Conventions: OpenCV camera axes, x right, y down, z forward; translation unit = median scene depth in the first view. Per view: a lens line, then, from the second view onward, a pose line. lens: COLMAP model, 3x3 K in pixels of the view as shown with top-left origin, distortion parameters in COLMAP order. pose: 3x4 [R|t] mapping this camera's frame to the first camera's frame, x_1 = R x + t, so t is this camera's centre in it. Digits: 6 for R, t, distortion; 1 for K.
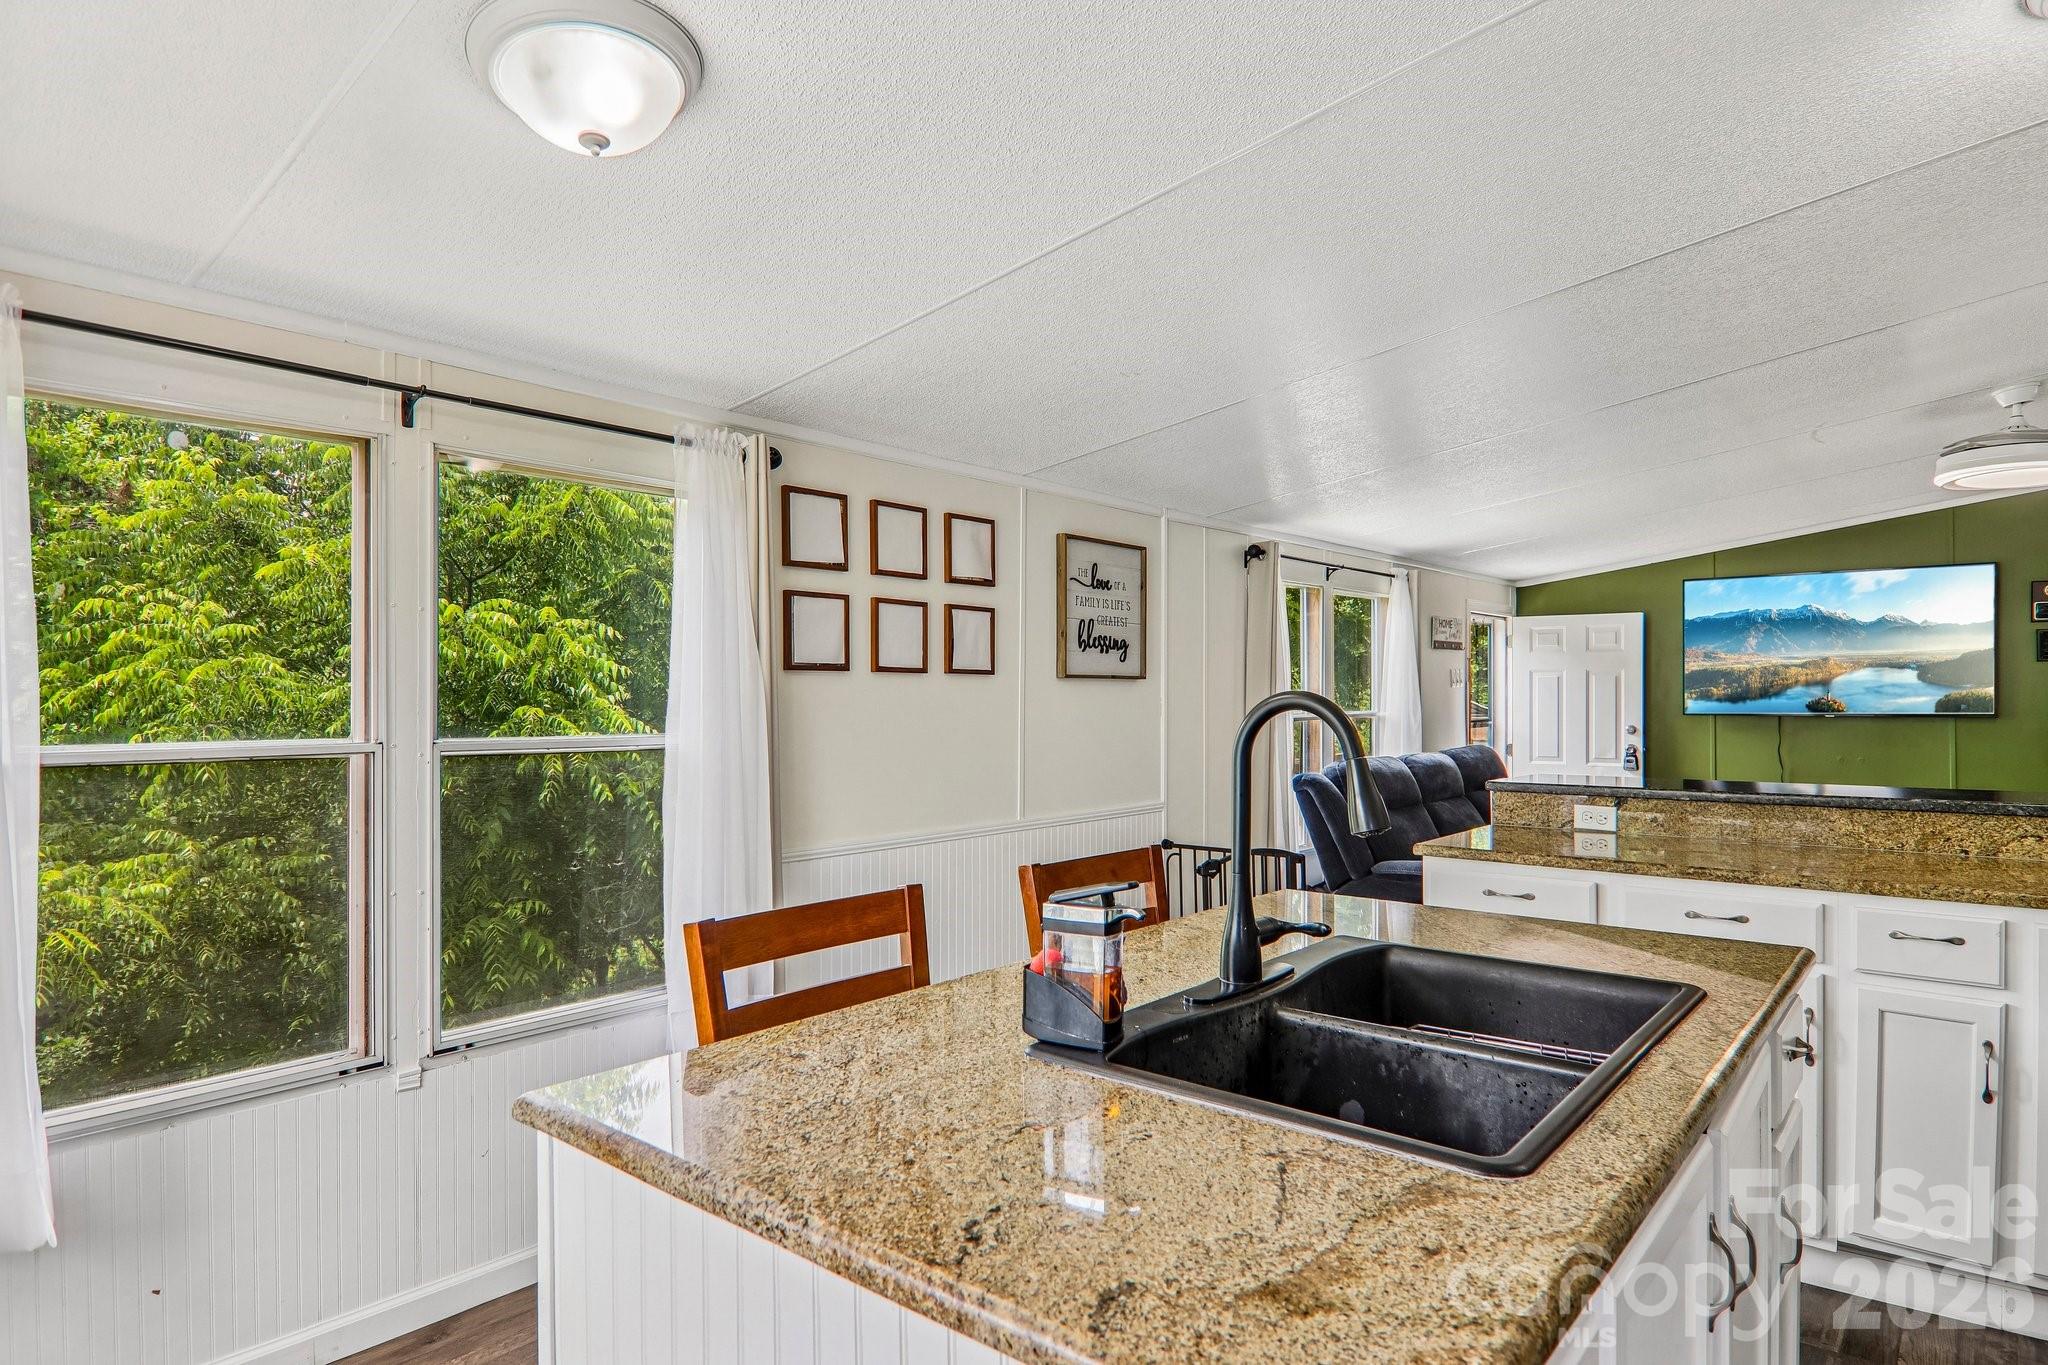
lens RADIAL K [[1154.2, 0, 999.8], [0, 1154.2, 681.5], [0, 0, 1]] dist [0.012182, -0.021907]
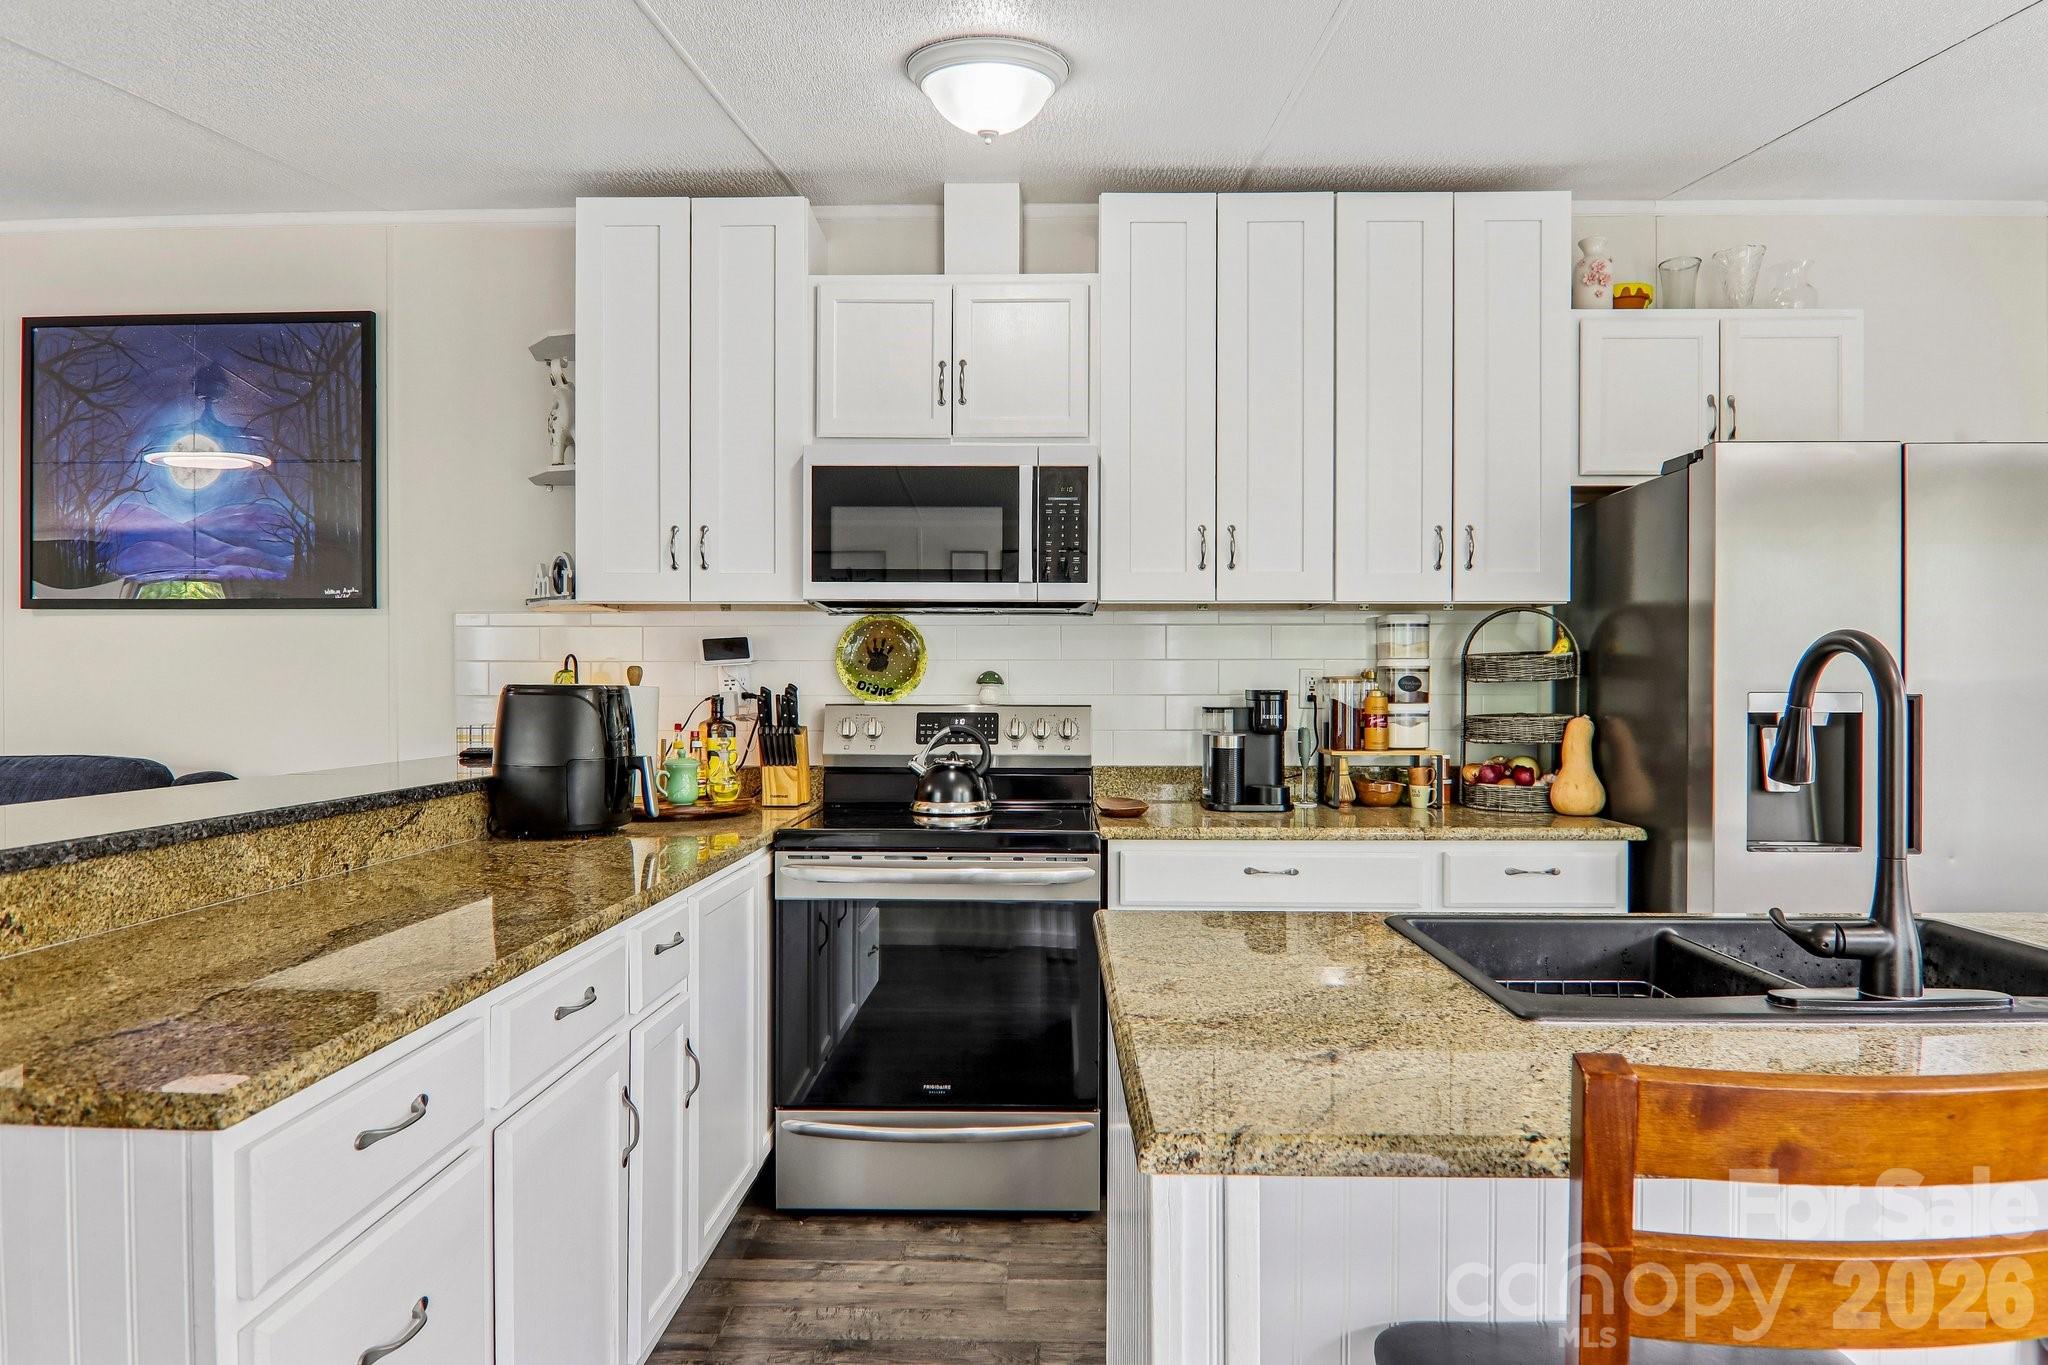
lens RADIAL K [[1154.2, 0, 1061.9], [0, 1154.2, 696.8], [0, 0, 1]] dist [0.012182, -0.021907]
pose [[-0.642737, -0.004744, 0.766072, -0.012754], [-0.011716, 0.999925, -0.003637, 0.026923], [-0.765997, -0.011313, -0.642745, 0.809767]]
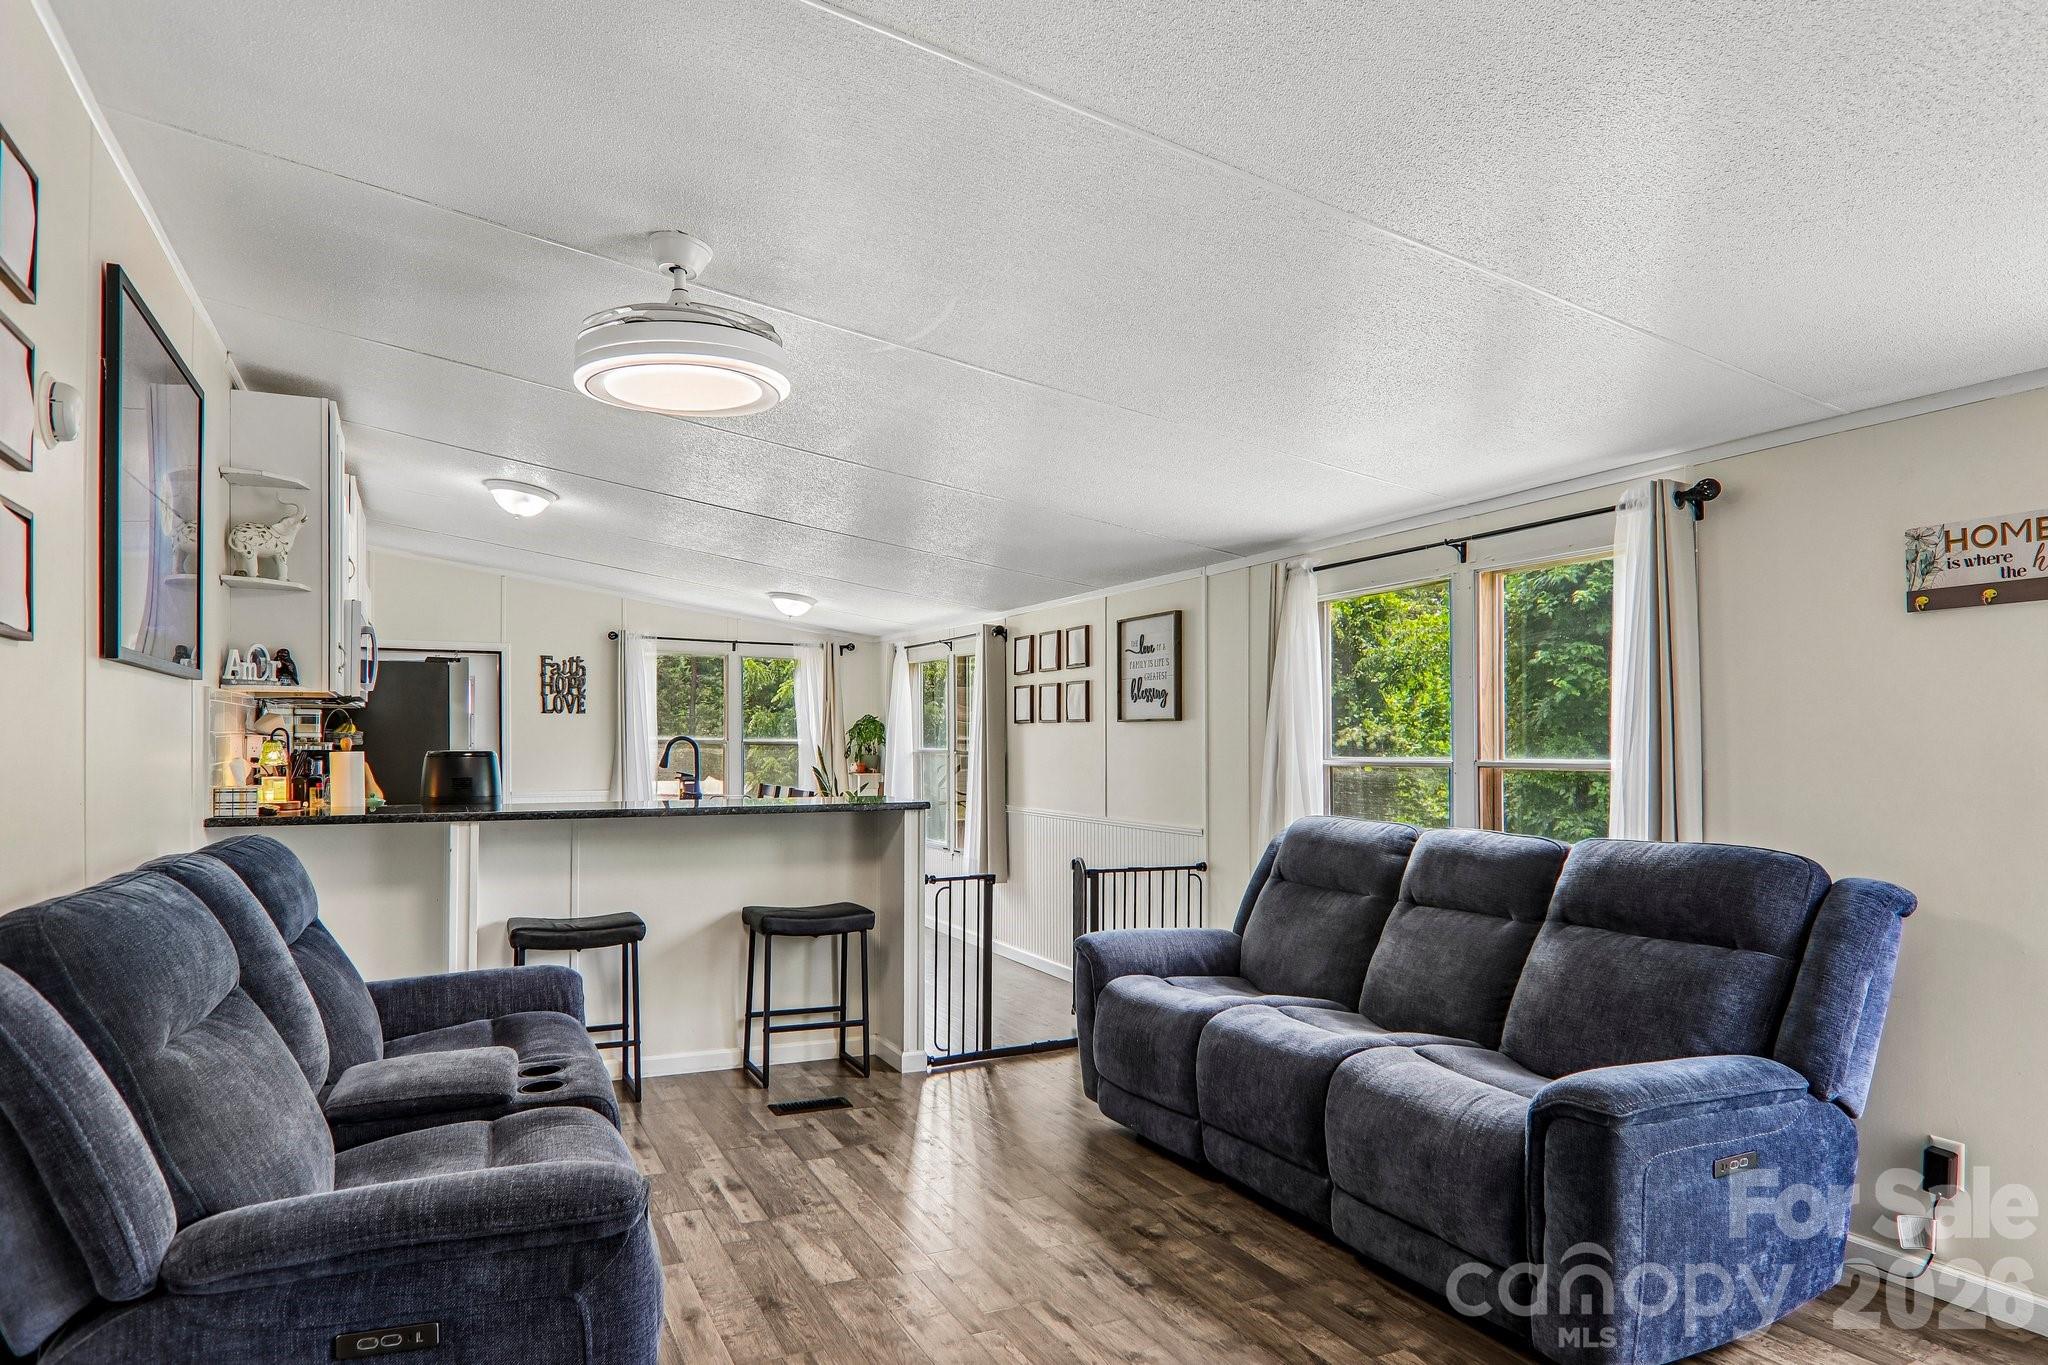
lens RADIAL K [[1207.1, 0, 976.0], [0, 1207.1, 758.8], [0, 0, 1]] dist [0.008837, -0.021625]
pose [[-0.414197, 0.018807, -0.909993, 1.628004], [0.015661, 0.999786, 0.013534, 0.021008], [0.910053, -0.008645, -0.414403, 1.600199]]
